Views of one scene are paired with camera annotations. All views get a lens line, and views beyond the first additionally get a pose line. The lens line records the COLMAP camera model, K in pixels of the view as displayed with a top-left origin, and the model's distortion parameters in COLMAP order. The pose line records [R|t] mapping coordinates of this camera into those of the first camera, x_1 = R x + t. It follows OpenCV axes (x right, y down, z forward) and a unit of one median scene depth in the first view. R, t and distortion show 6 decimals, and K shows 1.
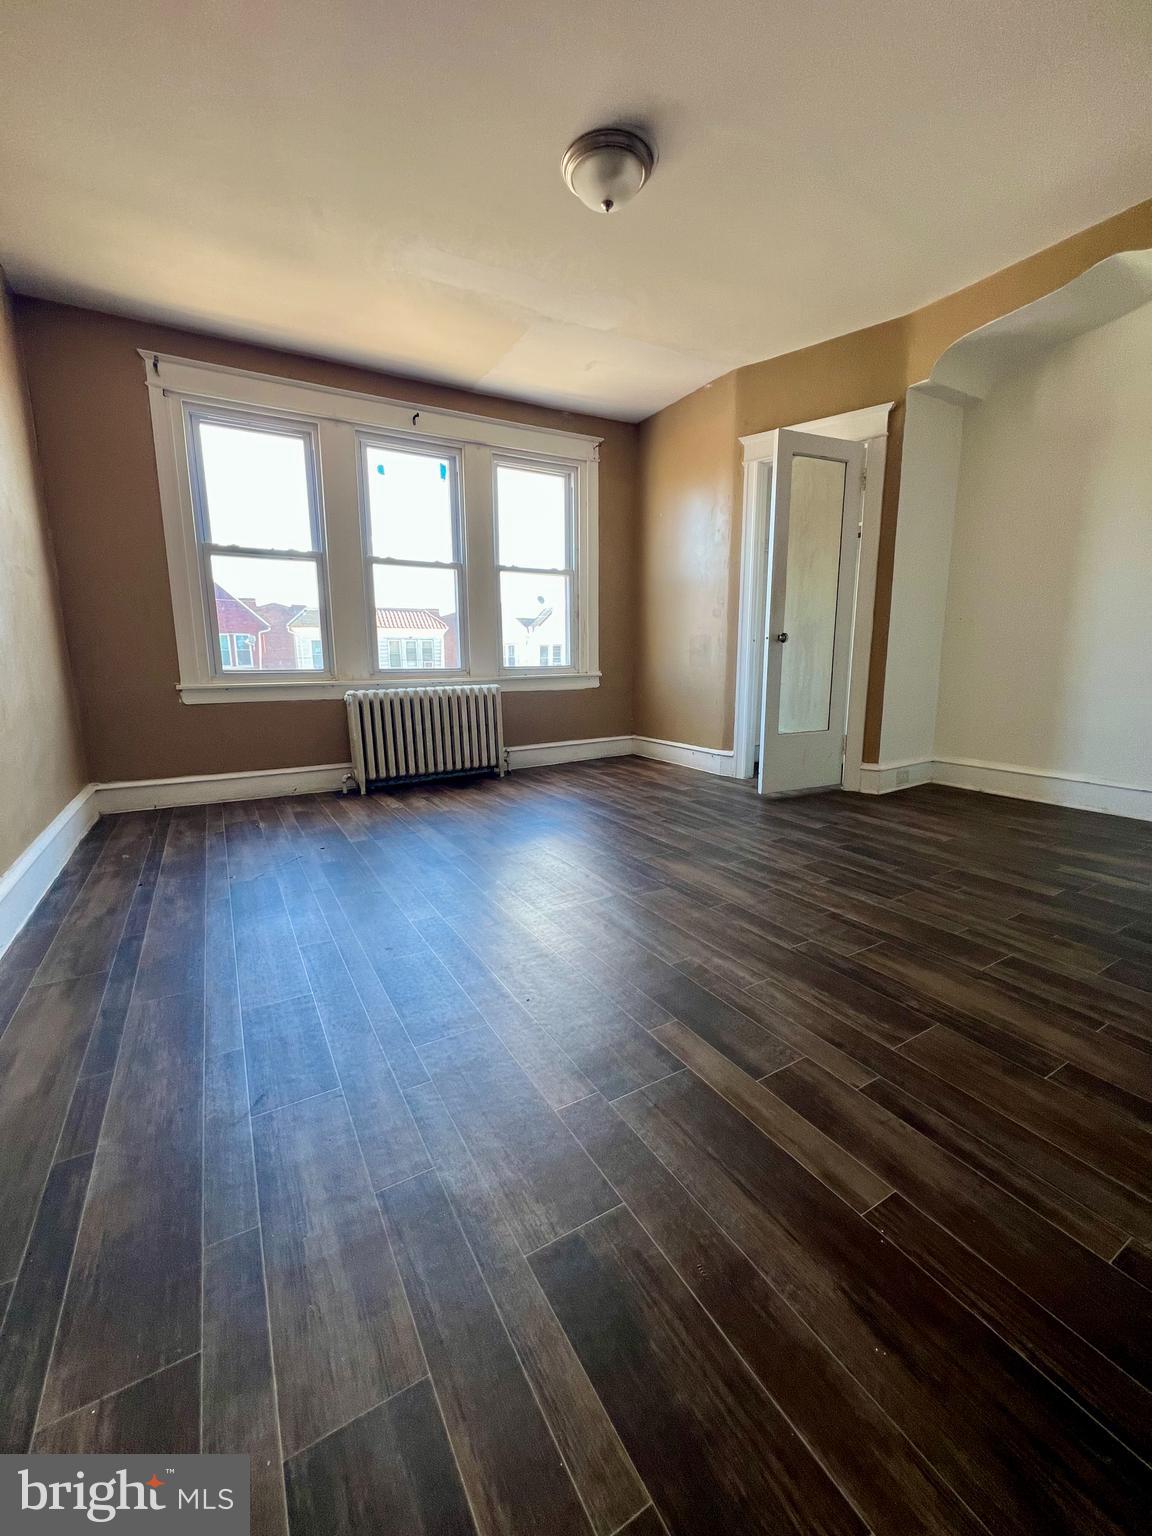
lens RADIAL K [[617.9, 0, 573.9], [0, 617.9, 766.4], [0, 0, 1]] dist [-0.001576, -0.000167]
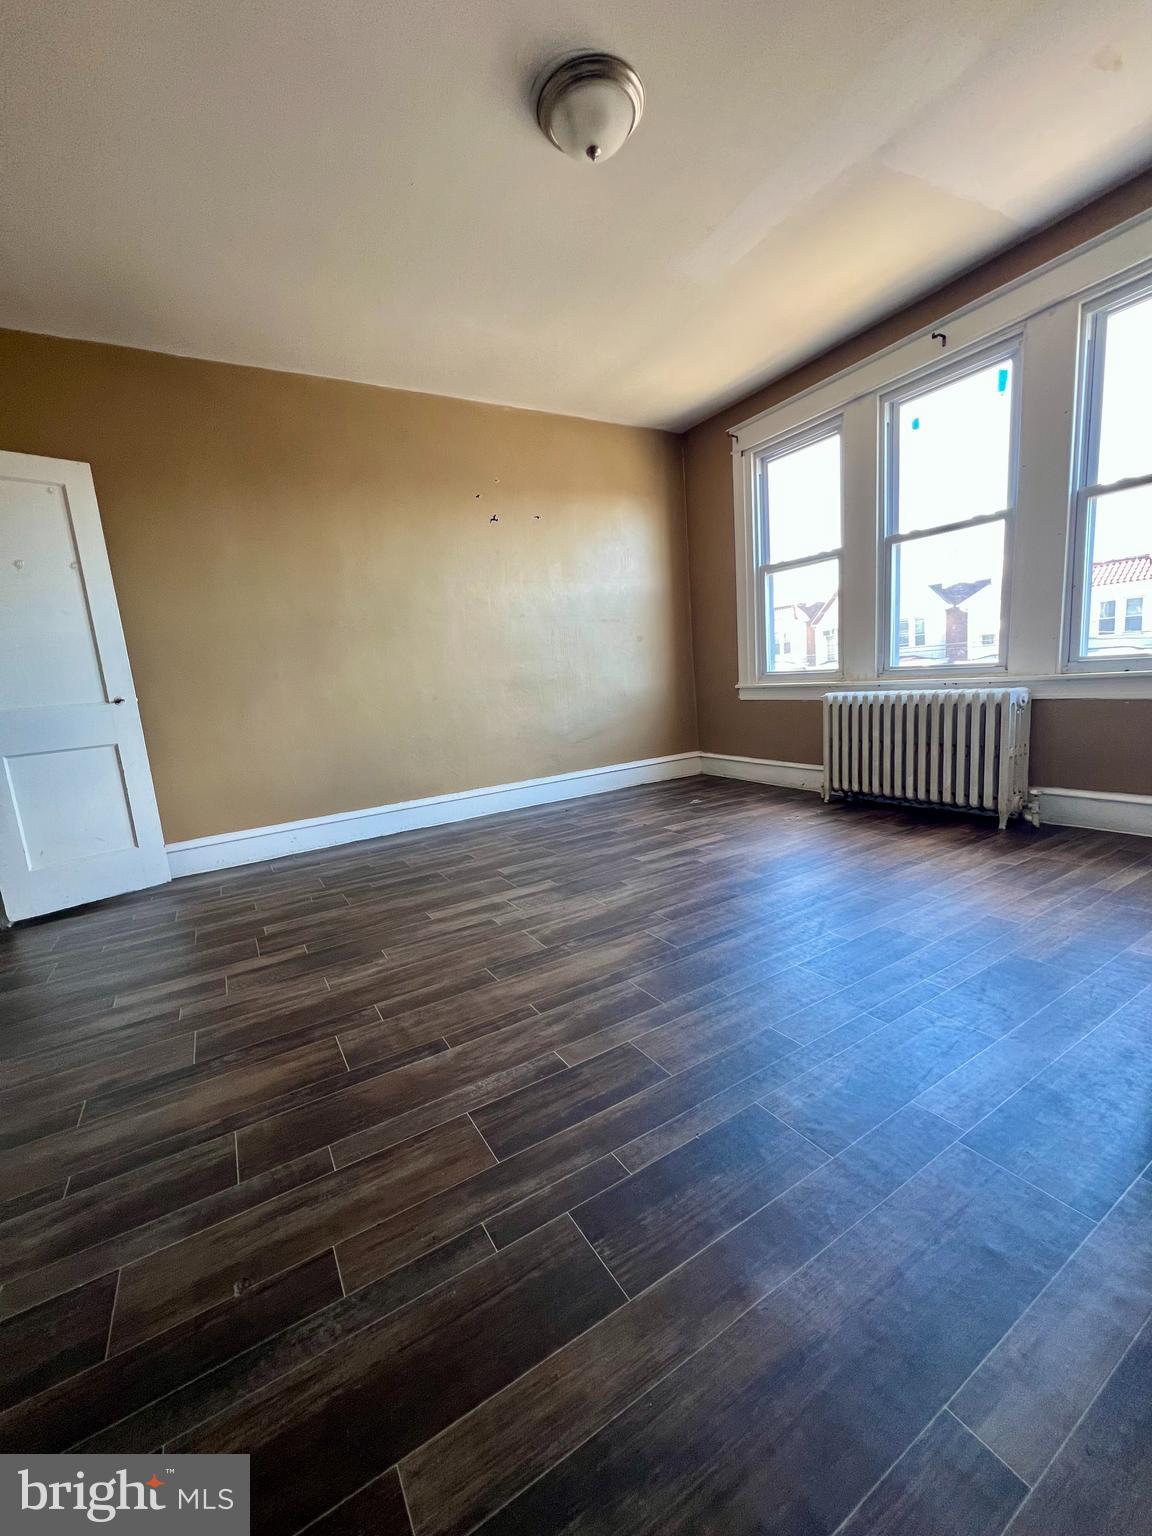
lens RADIAL K [[617.3, 0, 573.7], [0, 617.3, 767.2], [0, 0, 1]] dist [-0.002204, 0.000523]
pose [[0.007280, 0.158167, -0.987385, 0.578757], [-0.101707, 0.982408, 0.156620, -0.116261], [0.994788, 0.099284, 0.023239, 0.585101]]
